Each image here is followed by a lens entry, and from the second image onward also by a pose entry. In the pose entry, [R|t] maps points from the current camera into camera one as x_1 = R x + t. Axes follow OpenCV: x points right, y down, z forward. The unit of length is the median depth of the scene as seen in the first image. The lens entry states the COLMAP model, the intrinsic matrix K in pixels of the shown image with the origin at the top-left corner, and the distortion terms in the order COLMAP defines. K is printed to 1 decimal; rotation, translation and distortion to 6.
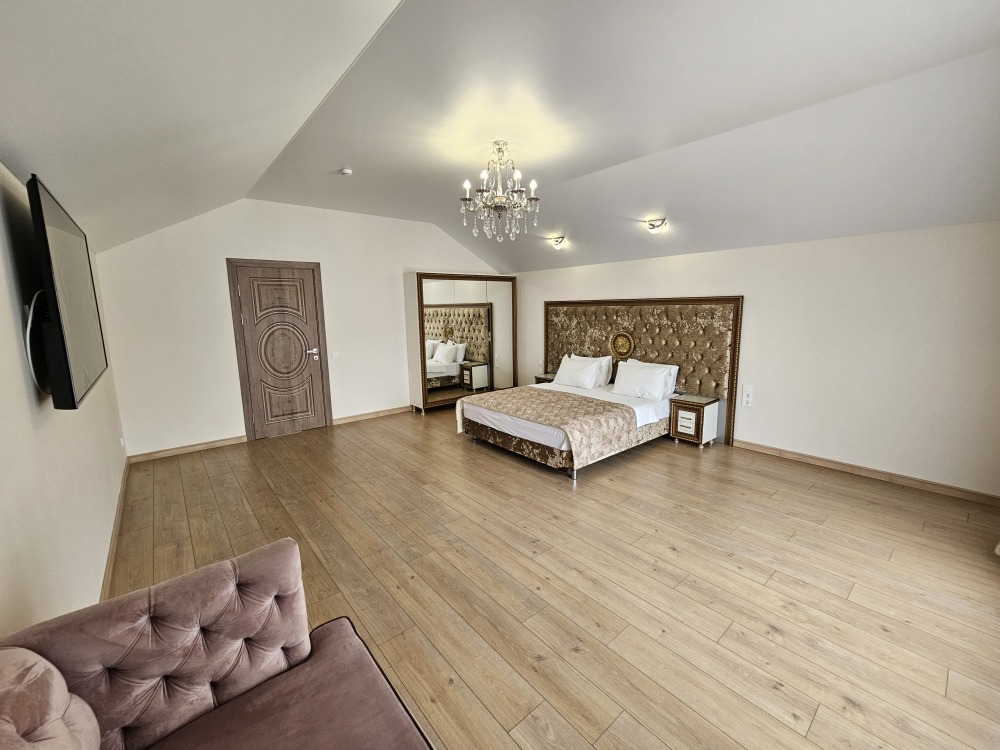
lens RADIAL K [[409.0, 0, 503.9], [0, 409.0, 370.9], [0, 0, 1]] dist [-0.003088, 0.001390]
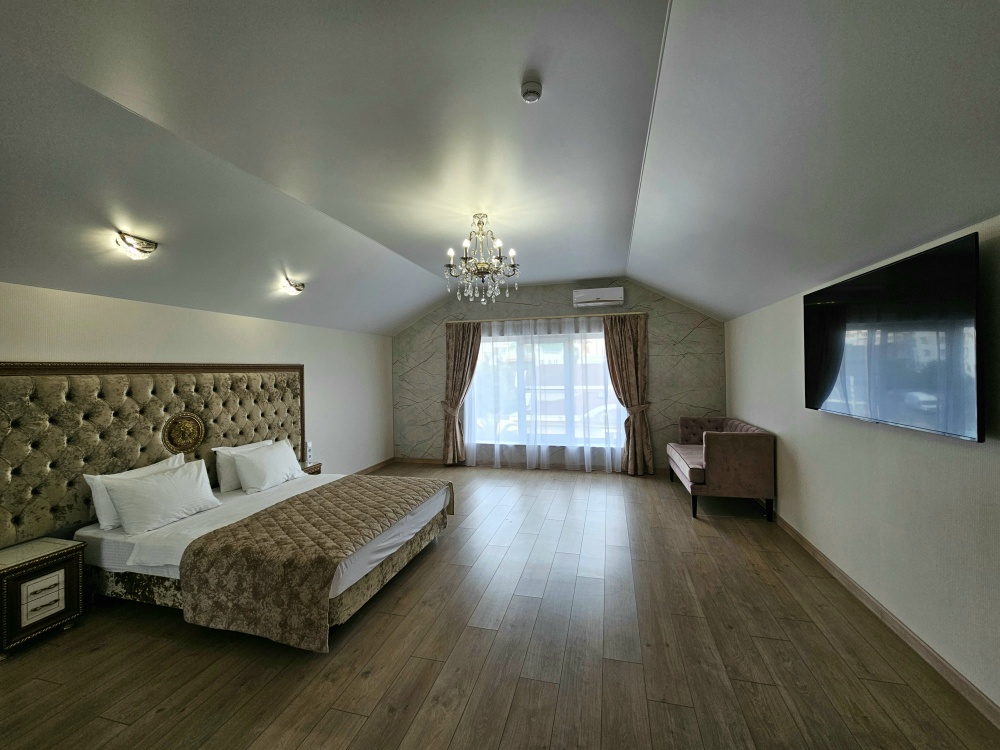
lens RADIAL K [[409.0, 0, 503.9], [0, 409.0, 370.9], [0, 0, 1]] dist [-0.003088, 0.001390]
pose [[-0.573986, 0.024247, 0.818506, -0.720222], [0.153378, 0.985054, 0.078377, -0.181724], [-0.804373, 0.170528, -0.569126, 1.285495]]
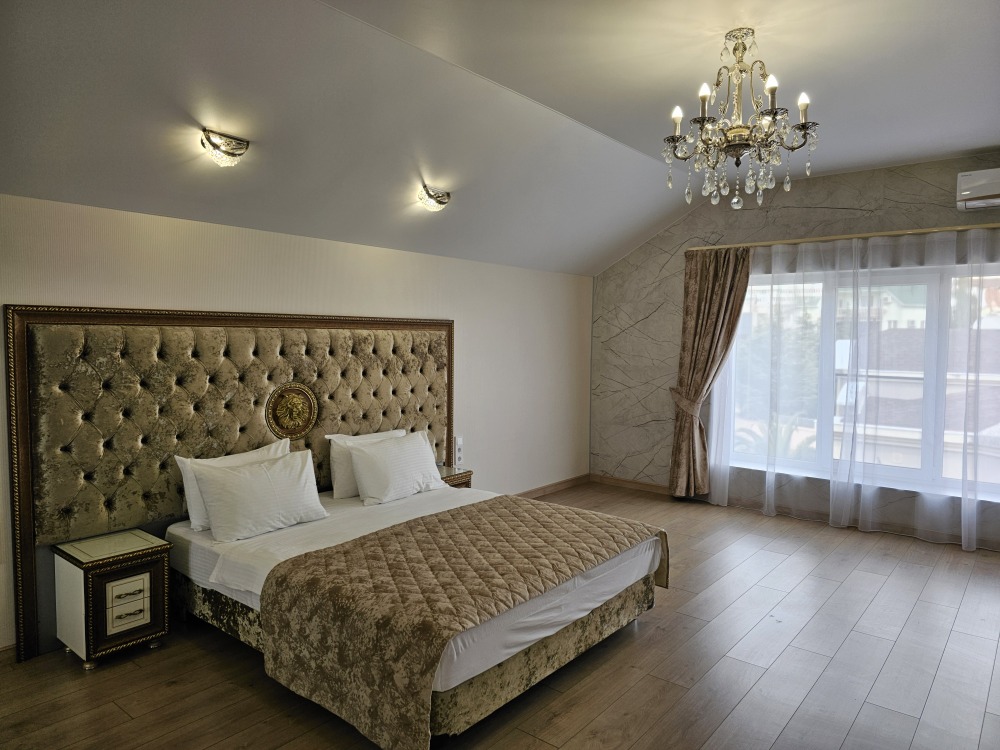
lens RADIAL K [[666.7, 0, 509.1], [0, 666.7, 377.2], [0, 0, 1]] dist [0.092217, -0.098520]
pose [[-0.188063, -0.047968, 0.980985, -0.688264], [0.145370, 0.986446, 0.076103, -0.169236], [-0.971339, 0.156918, -0.178541, 1.212708]]
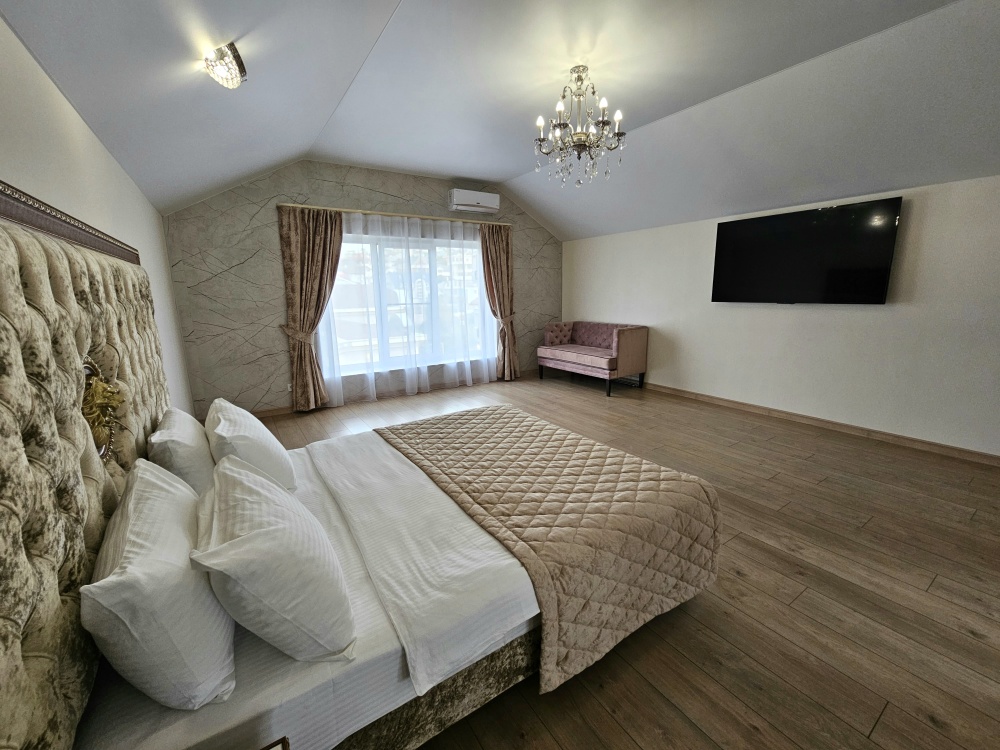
lens RADIAL K [[409.0, 0, 503.9], [0, 409.0, 370.9], [0, 0, 1]] dist [-0.003088, 0.001390]
pose [[-0.993312, 0.010869, 0.114946, 0.043539], [0.049820, 0.938455, 0.341789, -0.206667], [-0.104157, 0.345229, -0.932721, 1.607958]]
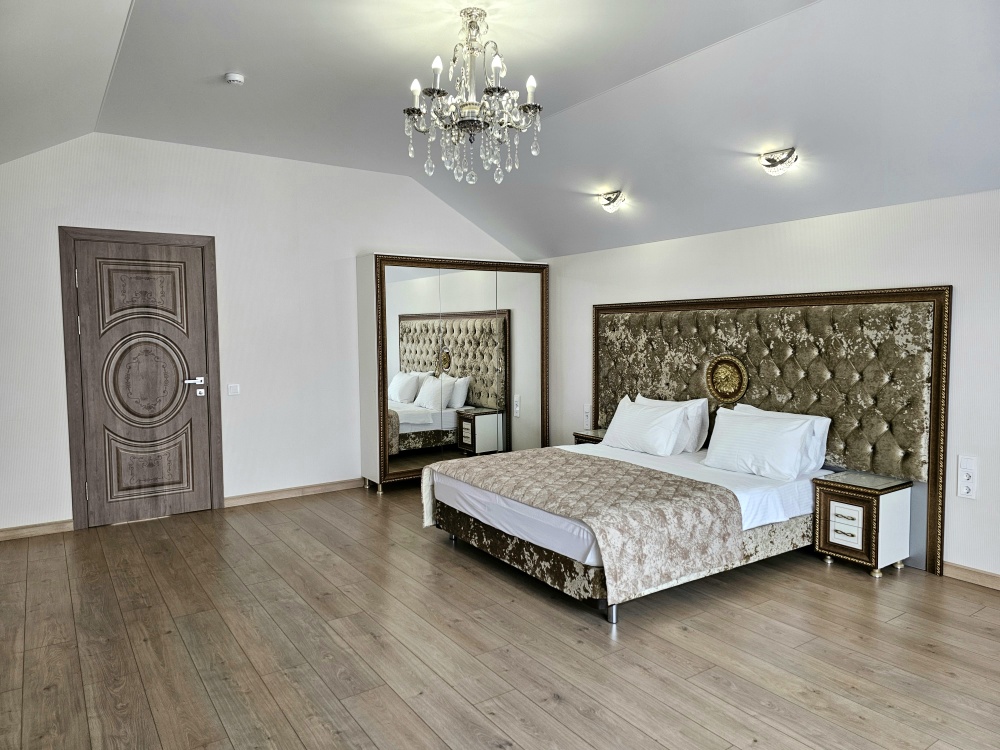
lens RADIAL K [[662.1, 0, 497.4], [0, 662.1, 373.1], [0, 0, 1]] dist [0.086487, -0.096269]
pose [[0.994068, 0.014384, -0.107808, 0.105323], [-0.023901, 0.995877, -0.087513, 0.020804], [0.106105, 0.089571, 0.990312, 0.090490]]
